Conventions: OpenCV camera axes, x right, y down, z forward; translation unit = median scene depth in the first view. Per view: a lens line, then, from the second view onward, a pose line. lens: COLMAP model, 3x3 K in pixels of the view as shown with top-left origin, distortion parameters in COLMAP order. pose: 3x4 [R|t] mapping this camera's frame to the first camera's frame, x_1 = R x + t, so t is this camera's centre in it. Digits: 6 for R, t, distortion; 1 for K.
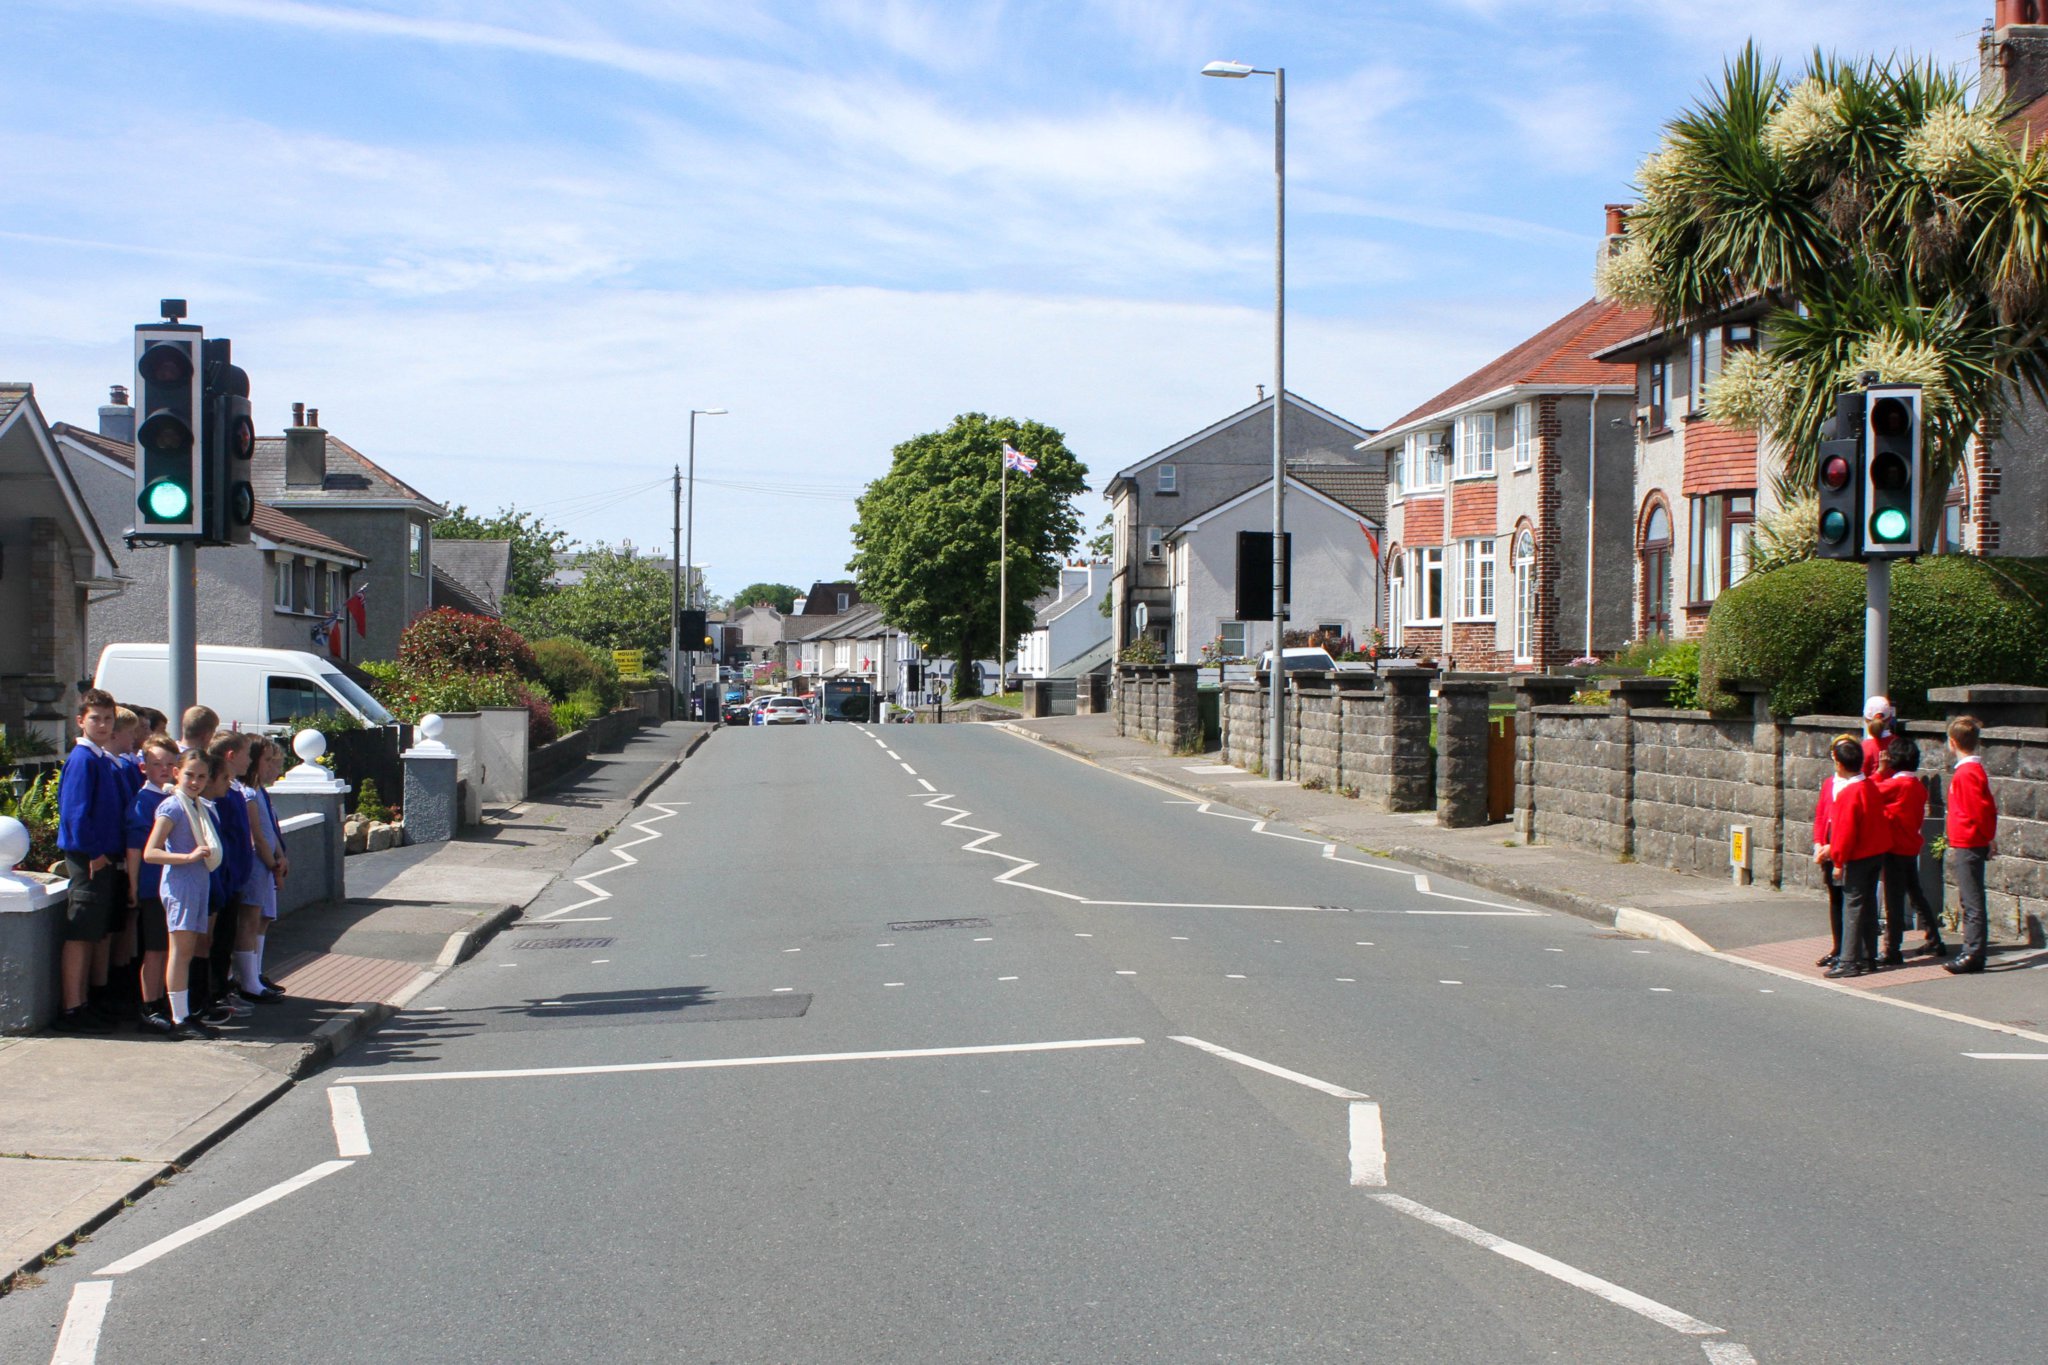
lens RADIAL K [[2918.6, 0, 925.2], [0, 2918.6, 757.5], [0, 0, 1]] dist [-0.090924, 0.109573]
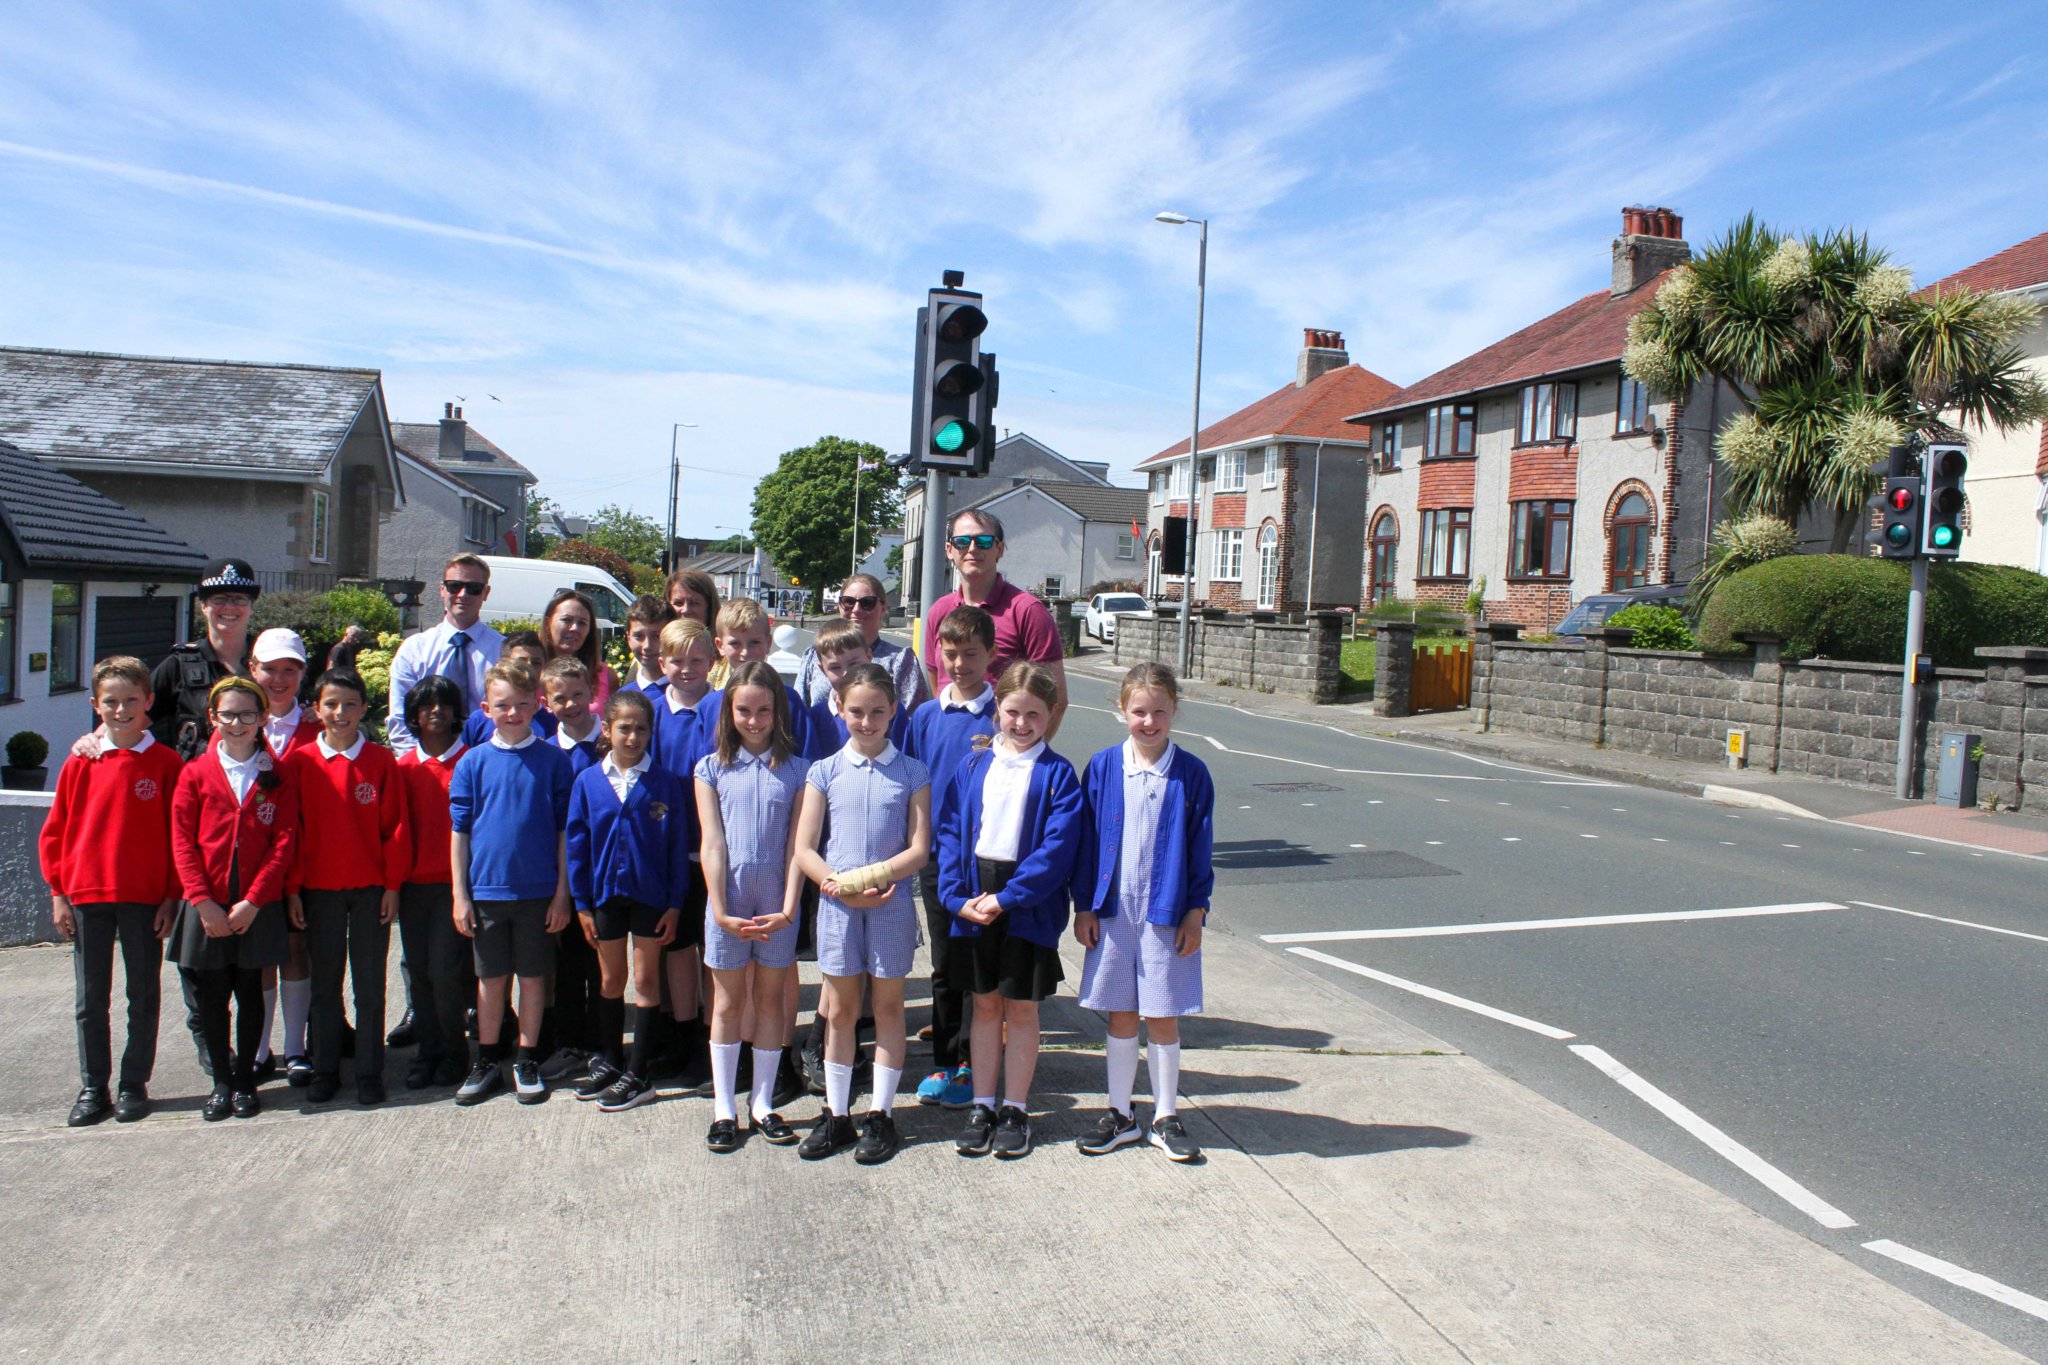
lens RADIAL K [[1744.3, 0, 1002.5], [0, 1744.3, 697.9], [0, 0, 1]] dist [-0.166167, 0.148264]
pose [[0.984127, 0.034321, 0.174116, -0.135732], [-0.038851, 0.998988, 0.022678, 0.000984], [-0.173162, -0.029082, 0.984464, 0.106932]]
